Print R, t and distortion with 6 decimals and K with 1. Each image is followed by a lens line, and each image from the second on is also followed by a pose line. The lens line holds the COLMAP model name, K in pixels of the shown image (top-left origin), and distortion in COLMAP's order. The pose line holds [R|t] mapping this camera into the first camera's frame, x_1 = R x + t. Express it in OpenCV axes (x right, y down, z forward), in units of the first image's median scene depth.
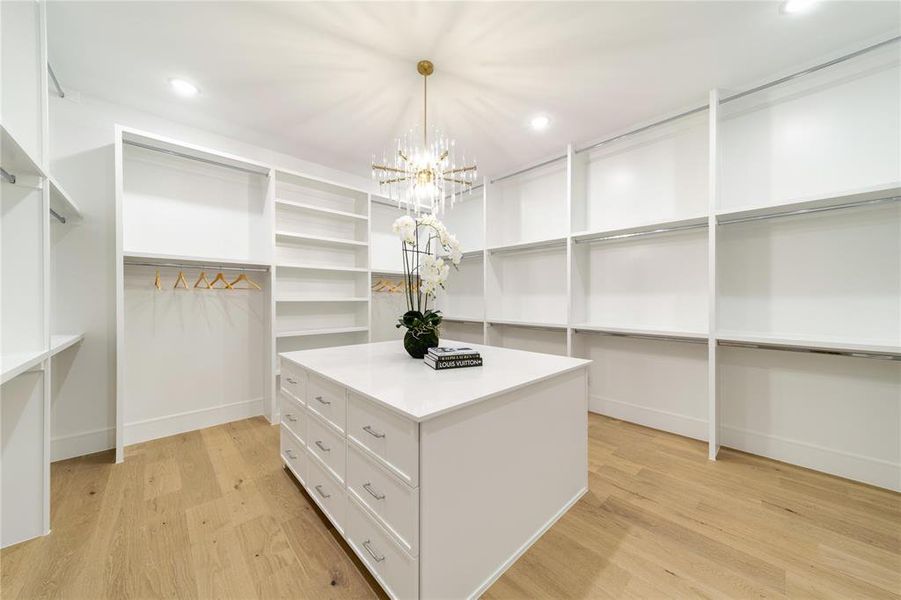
lens RADIAL K [[312.1, 0, 451.5], [0, 312.1, 299.8], [0, 0, 1]] dist [0.007992, -0.000054]
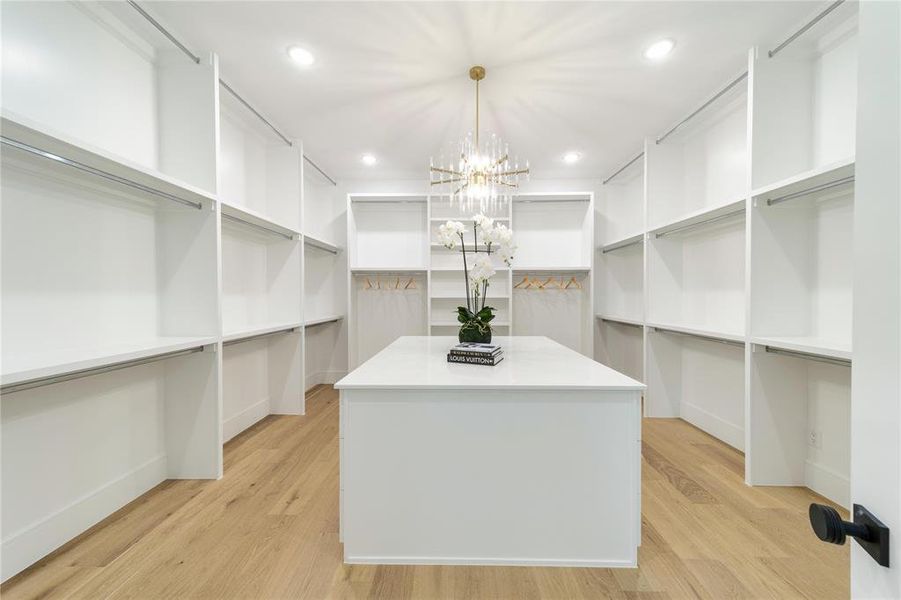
lens RADIAL K [[314.6, 0, 453.0], [0, 314.6, 298.8], [0, 0, 1]] dist [0.002529, -0.000159]
pose [[0.714203, 0.006613, -0.699907, 0.482753], [-0.002177, 0.999972, 0.007227, -0.000534], [0.699935, -0.003638, 0.714197, 0.160362]]
